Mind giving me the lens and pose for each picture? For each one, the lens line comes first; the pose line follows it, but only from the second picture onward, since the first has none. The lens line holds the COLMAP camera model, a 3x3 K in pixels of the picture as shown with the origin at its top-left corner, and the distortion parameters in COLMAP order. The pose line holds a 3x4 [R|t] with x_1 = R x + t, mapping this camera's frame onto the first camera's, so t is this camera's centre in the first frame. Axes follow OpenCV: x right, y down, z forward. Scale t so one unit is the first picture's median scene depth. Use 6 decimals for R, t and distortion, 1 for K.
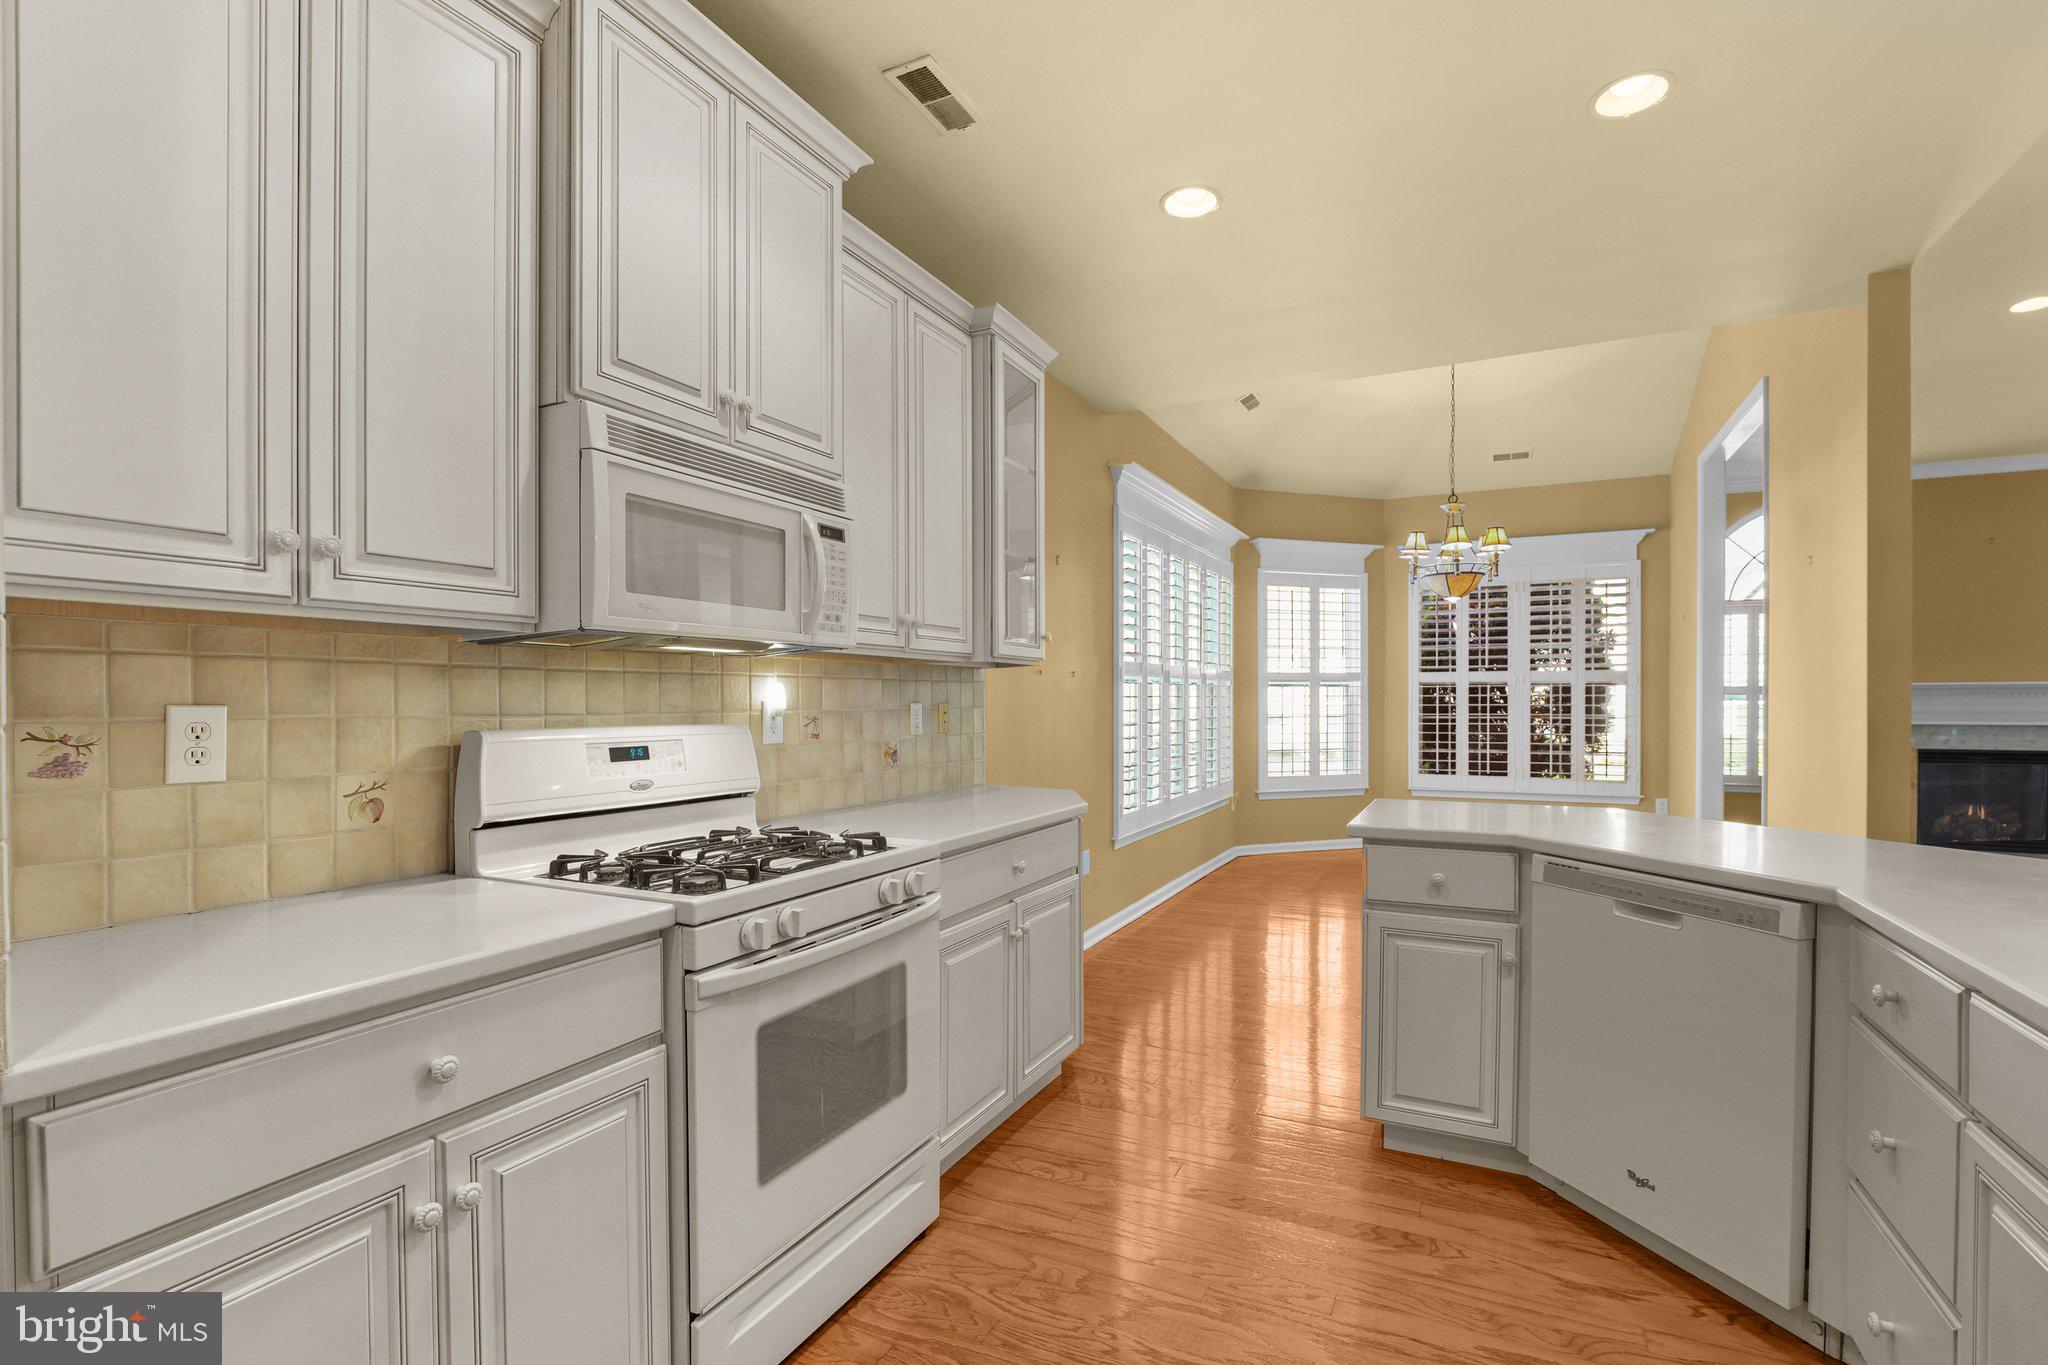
lens RADIAL K [[922.6, 0, 1021.3], [0, 922.6, 714.1], [0, 0, 1]] dist [-0.018361, 0.000929]
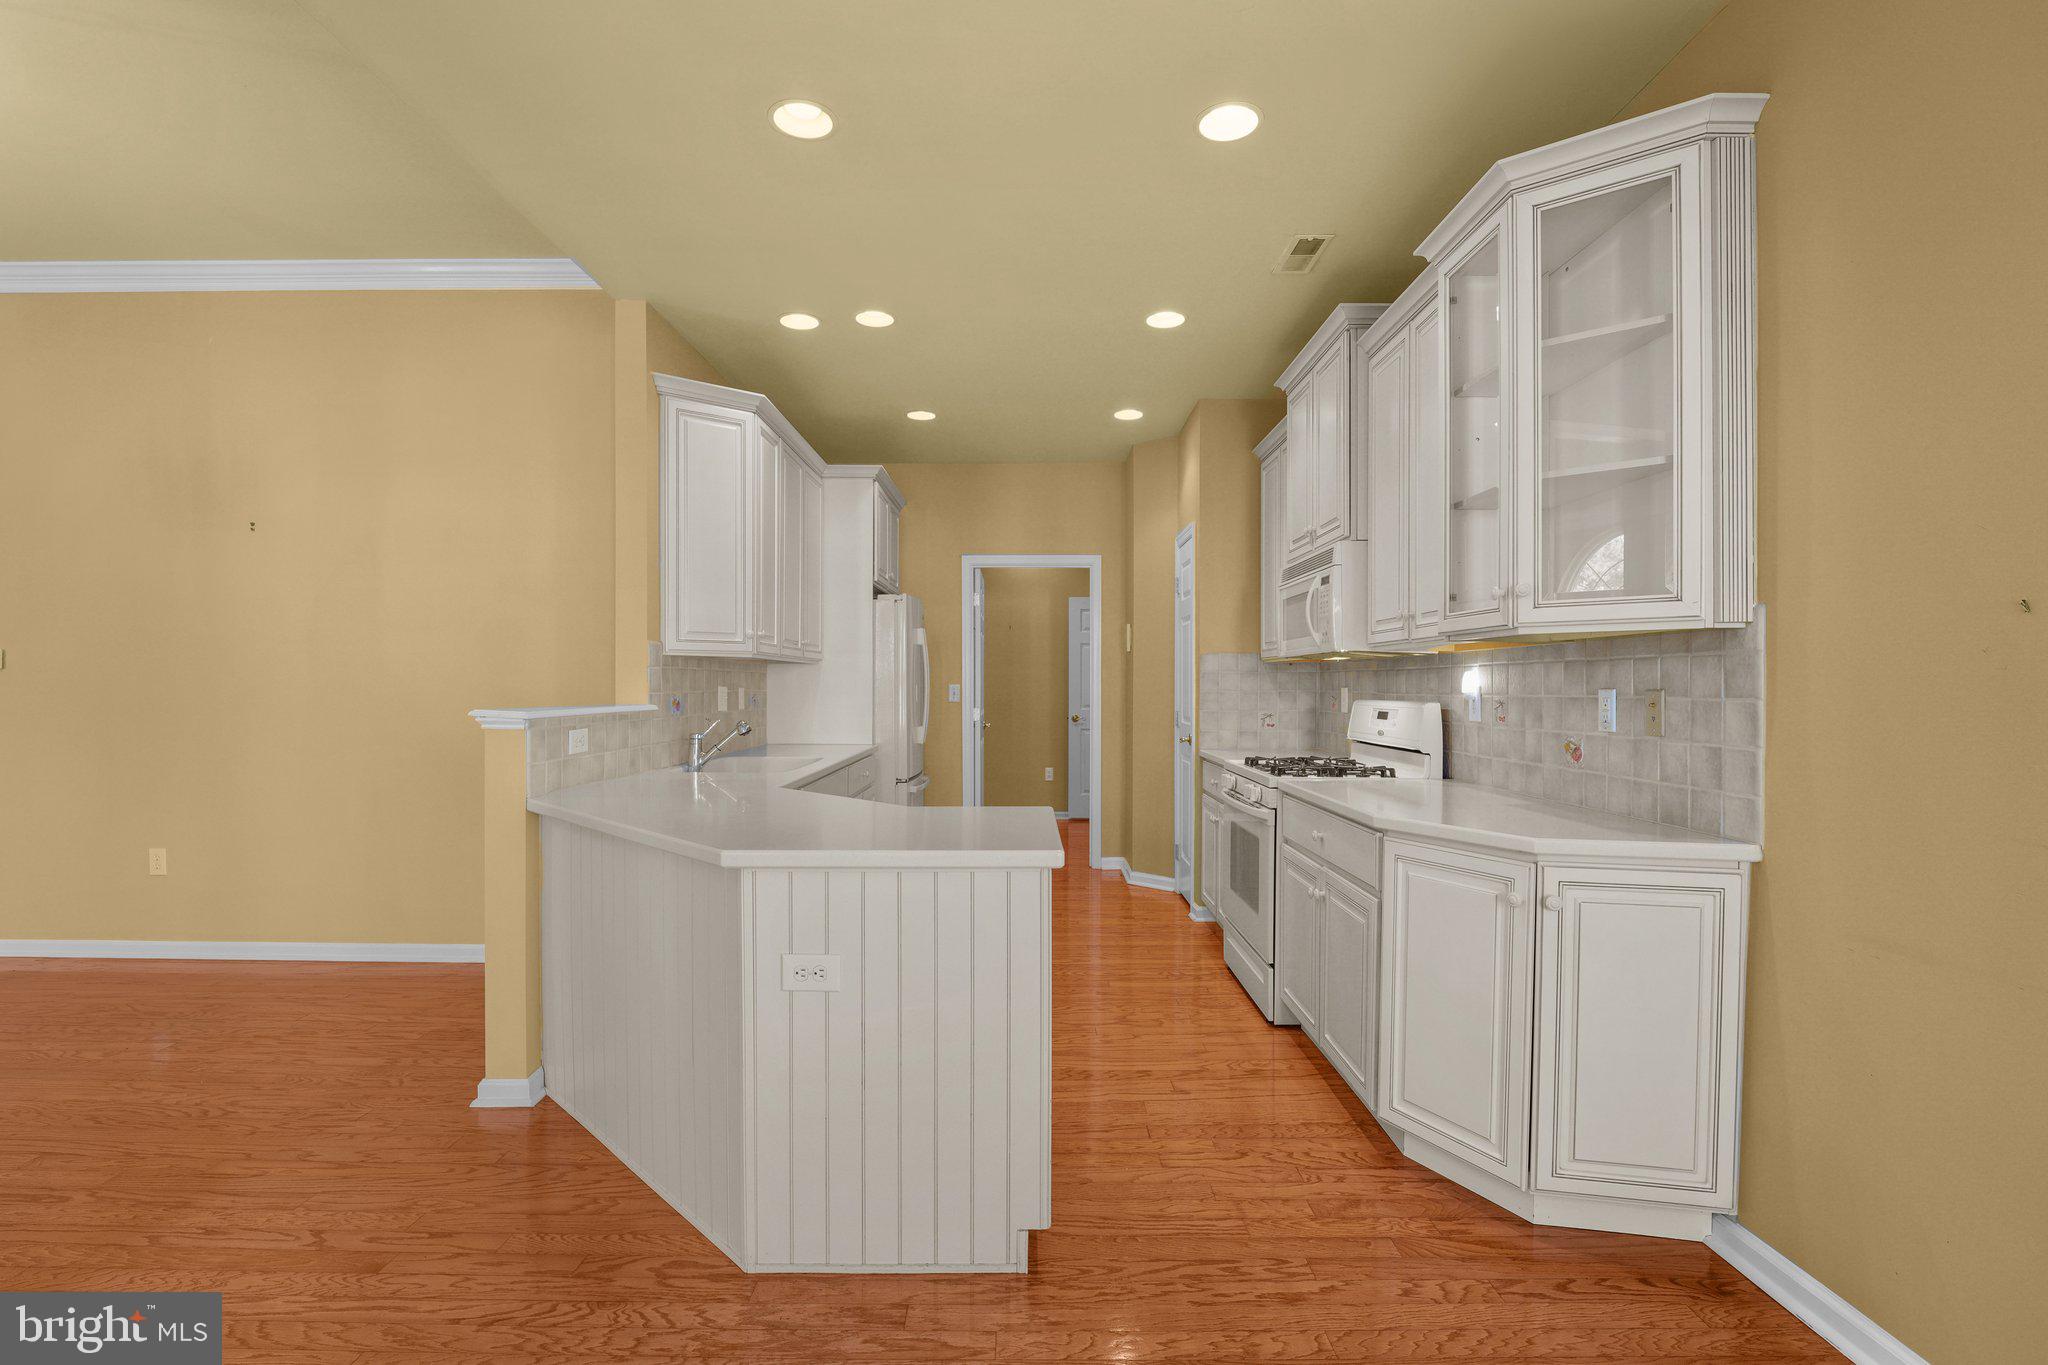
lens RADIAL K [[962.7, 0, 1028.3], [0, 962.7, 681.7], [0, 0, 1]] dist [-0.015036, -0.001014]
pose [[-0.886472, 0.000274, -0.462781, 1.000863], [-0.004468, 0.999948, 0.009152, -0.035270], [0.462760, 0.010181, -0.886425, 2.202509]]
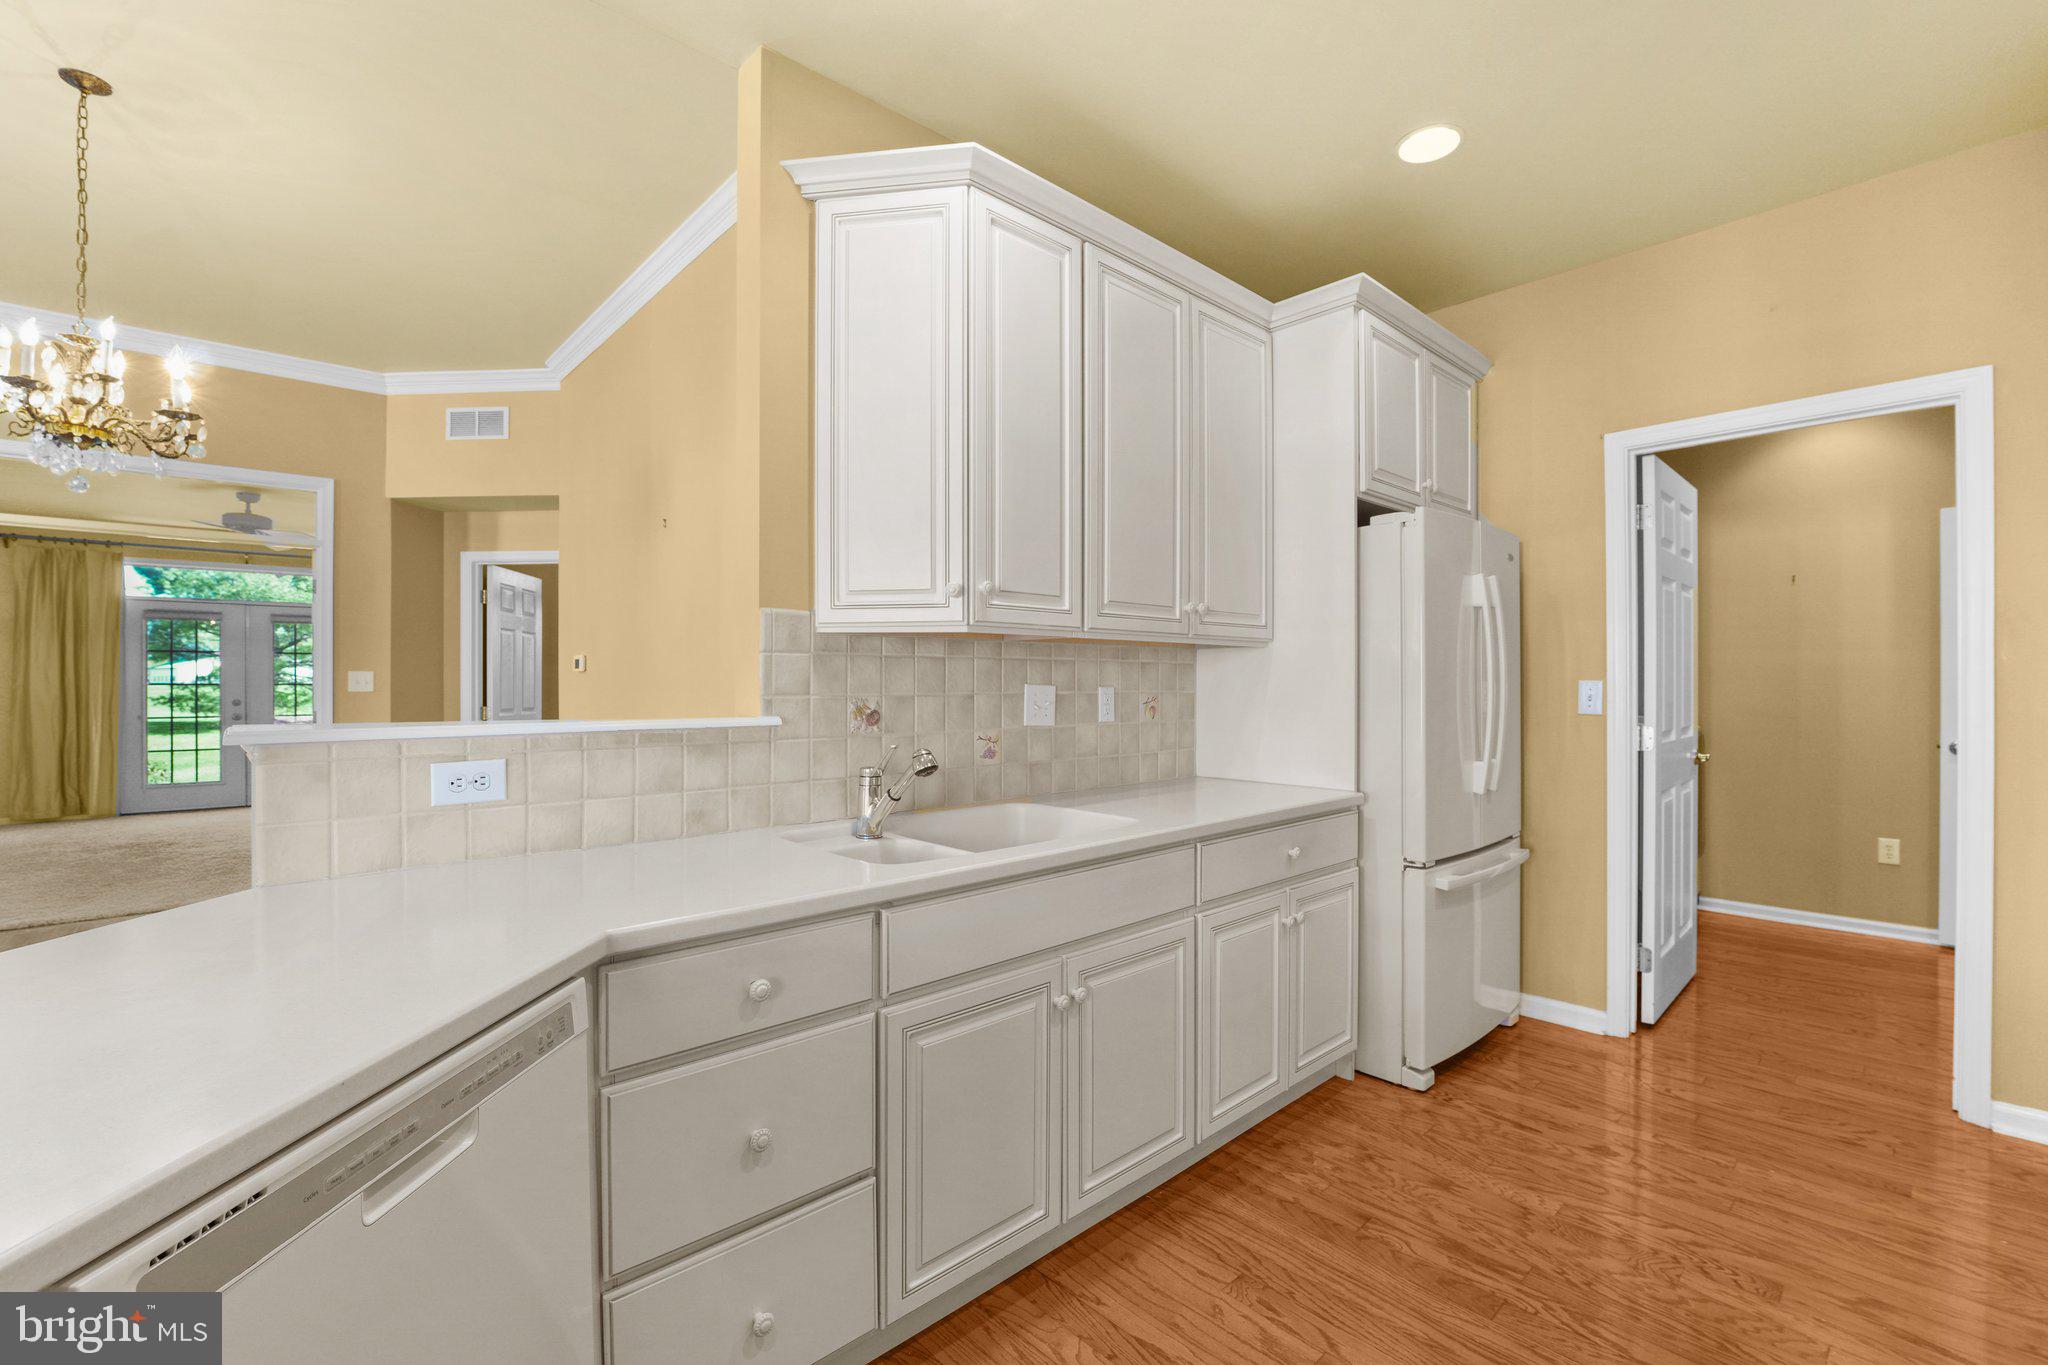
lens RADIAL K [[866.0, 0, 1038.3], [0, 866.0, 685.5], [0, 0, 1]] dist [-0.025370, 0.002903]
pose [[-0.938332, 0.004277, 0.345708, 0.230783], [0.009038, 0.999885, 0.012159, -0.017202], [-0.345616, 0.014533, -0.938263, 1.143017]]
